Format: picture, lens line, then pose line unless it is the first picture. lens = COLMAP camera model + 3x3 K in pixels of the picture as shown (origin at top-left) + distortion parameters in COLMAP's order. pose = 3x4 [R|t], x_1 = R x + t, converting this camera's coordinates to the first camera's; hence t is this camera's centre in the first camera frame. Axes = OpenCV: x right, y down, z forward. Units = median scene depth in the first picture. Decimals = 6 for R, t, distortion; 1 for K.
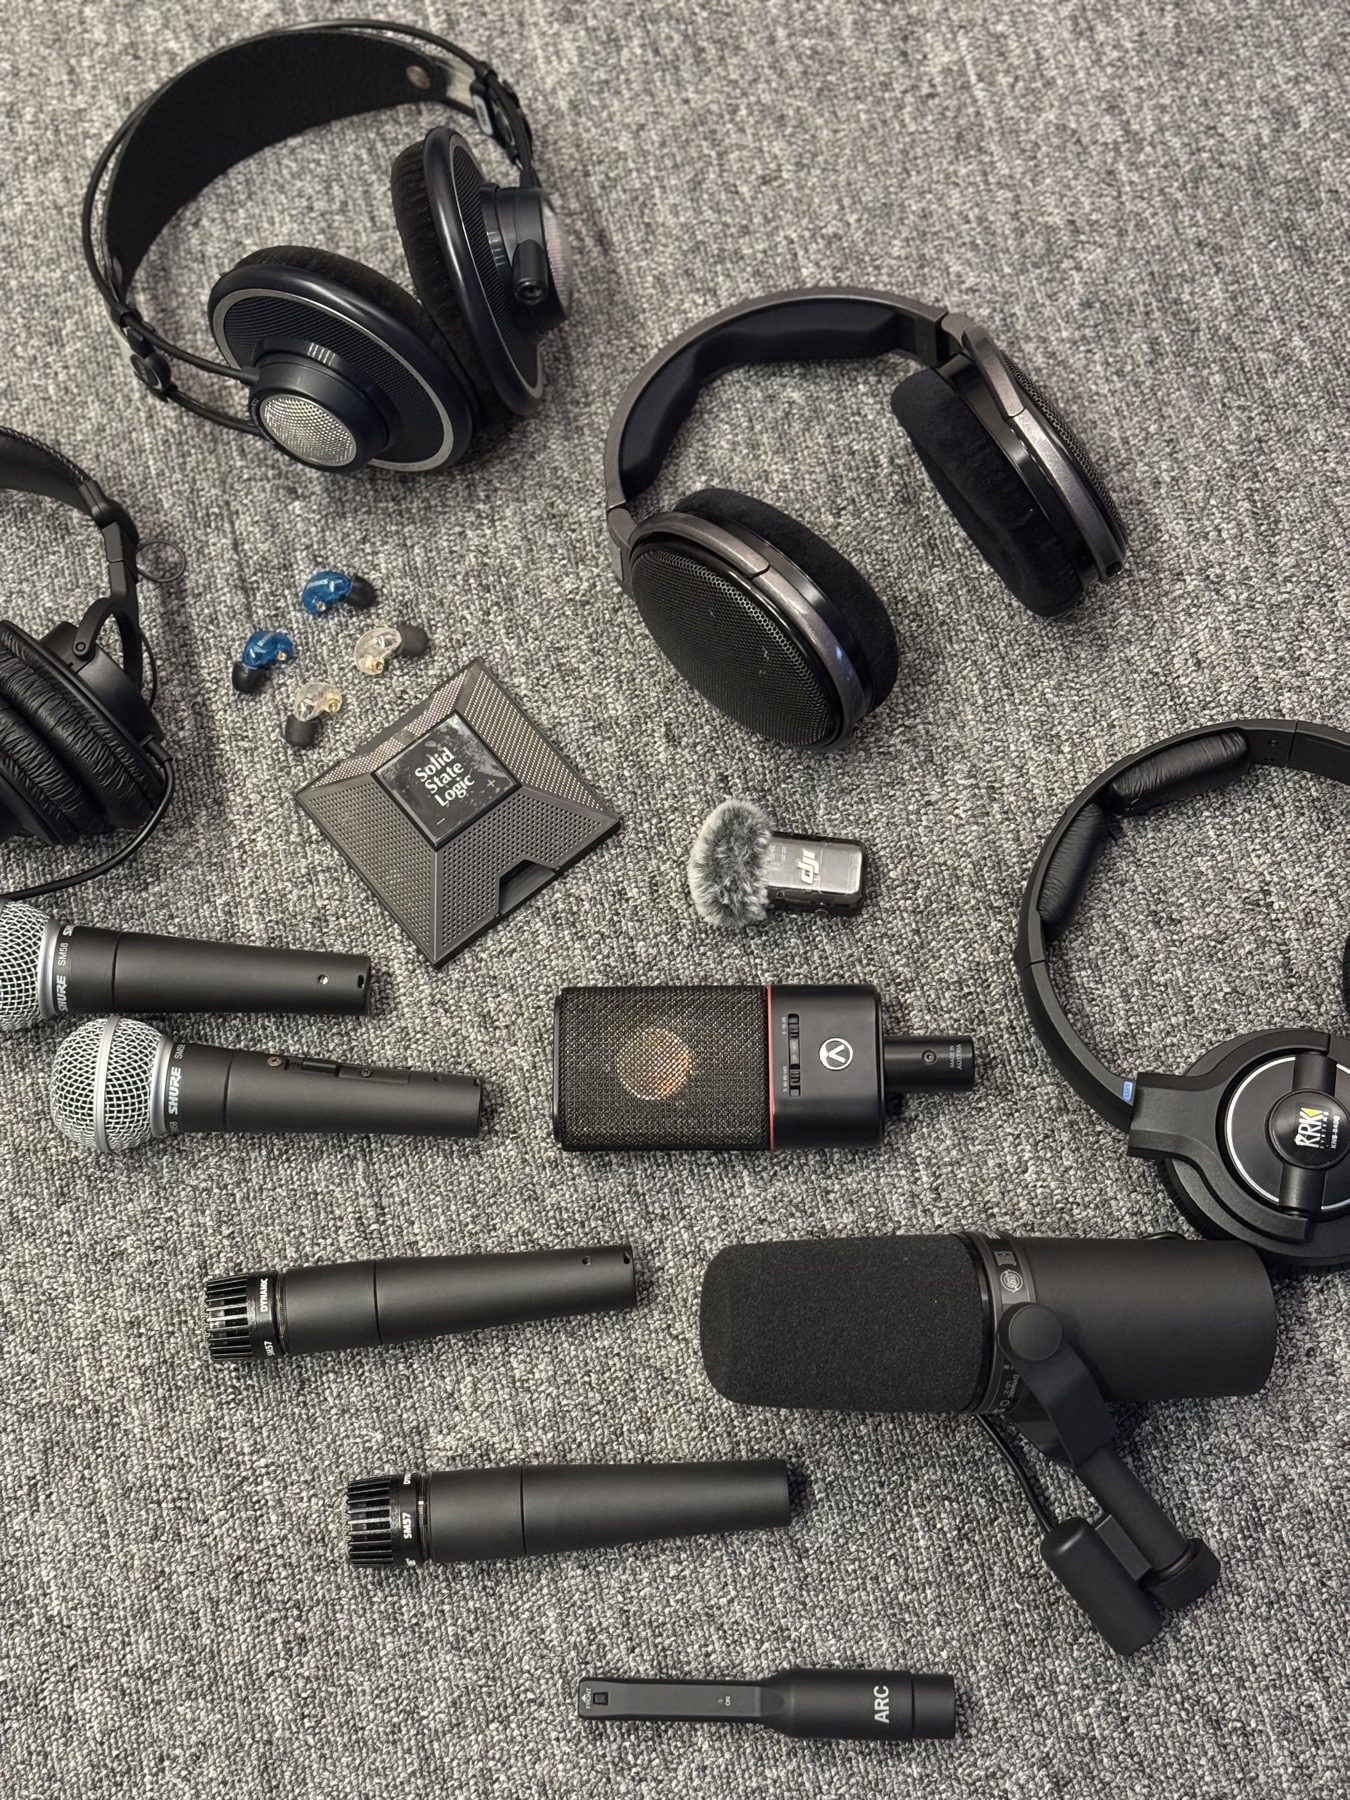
lens RADIAL K [[2521.8, 0, 674.8], [0, 2521.8, 899.8], [0, 0, 1]] dist [0.050730, 0.000000]
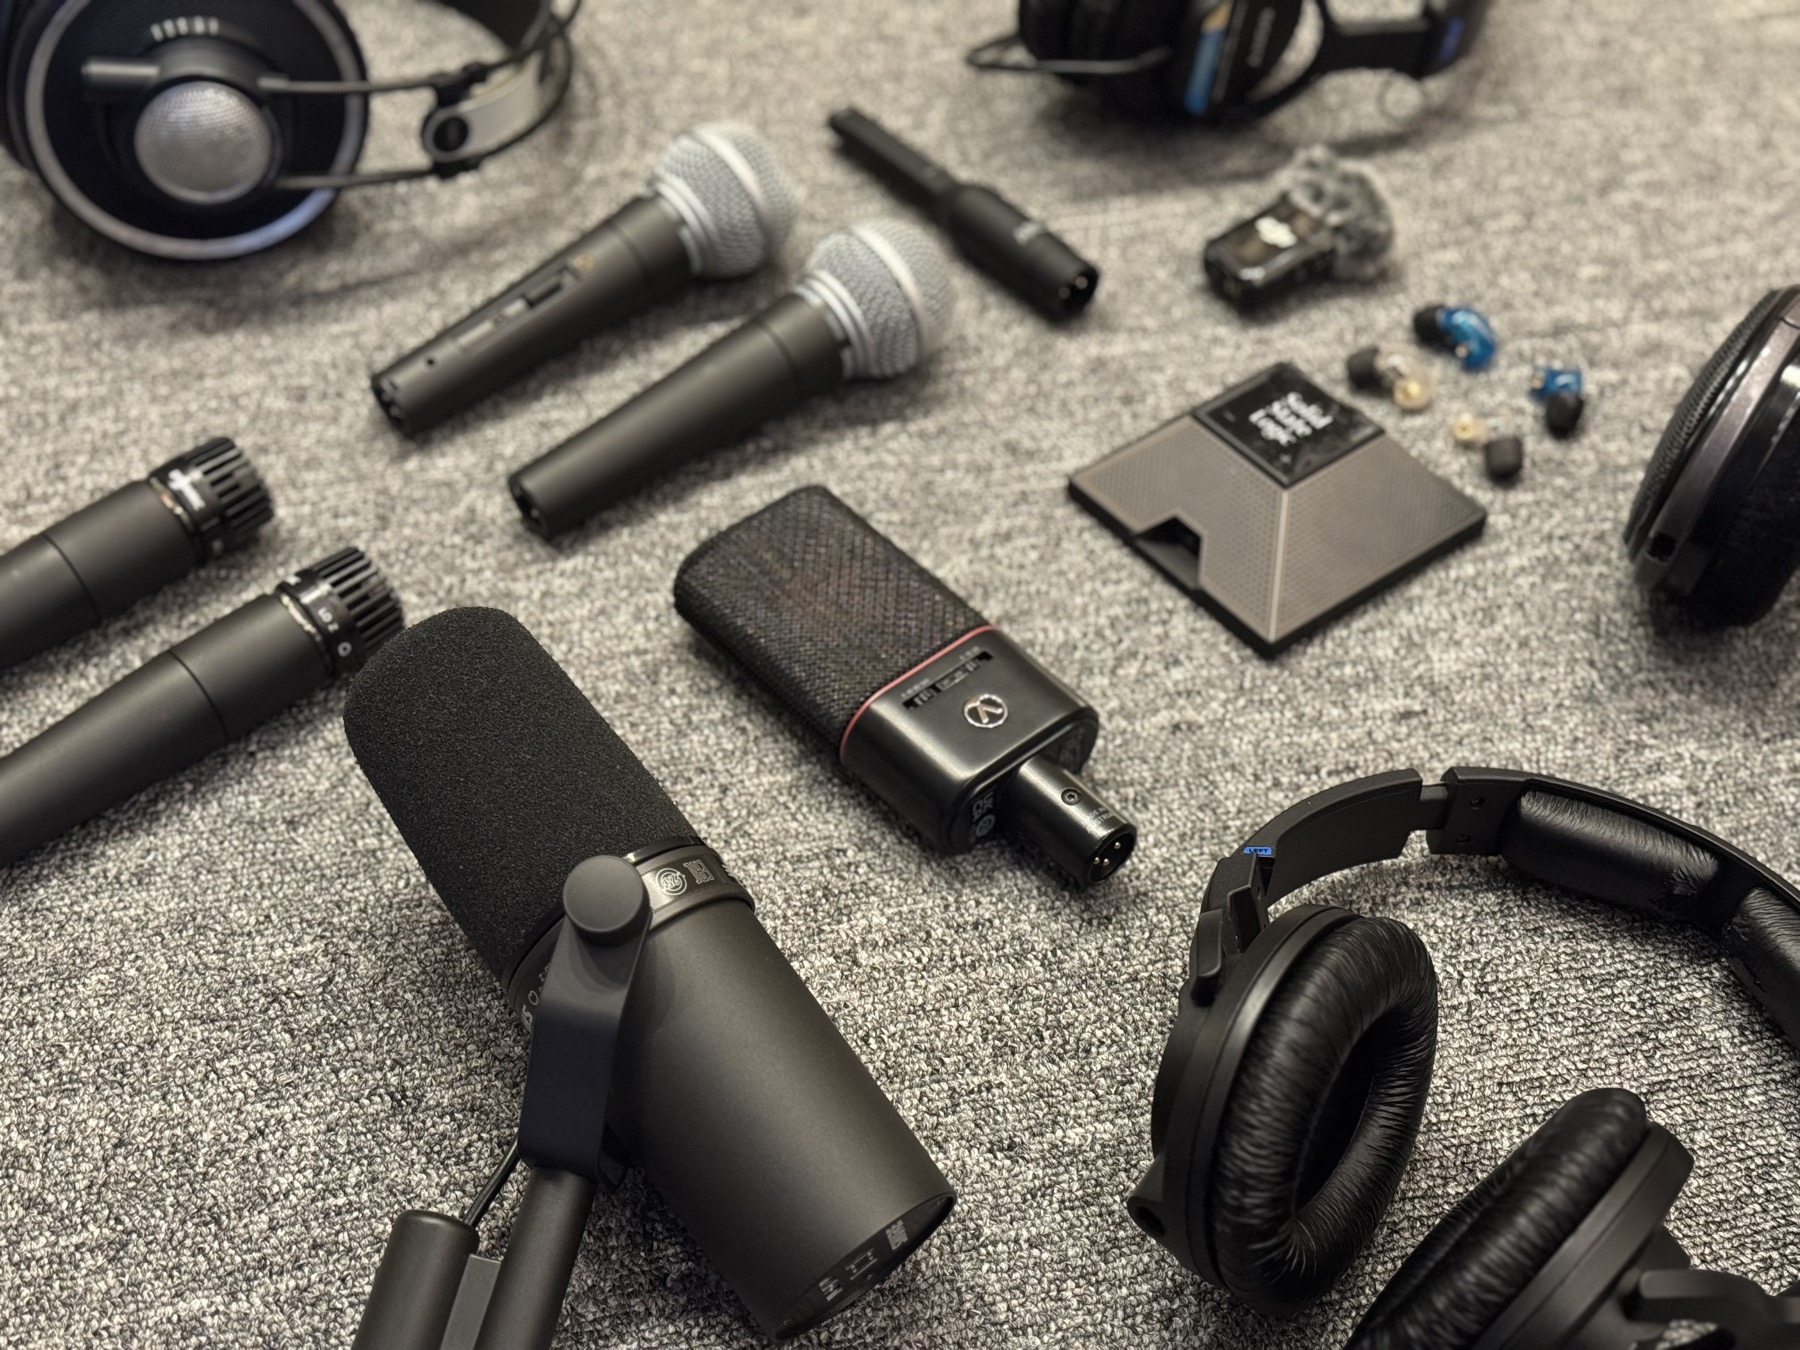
lens RADIAL K [[2521.8, 0, 899.6], [0, 2521.8, 675.2], [0, 0, 1]] dist [0.050730, 0.000000]
pose [[-0.012169, 0.779645, -0.626103, 0.468760], [-0.945428, 0.194921, 0.261097, -0.124198], [0.325603, 0.595113, 0.734727, 0.427633]]
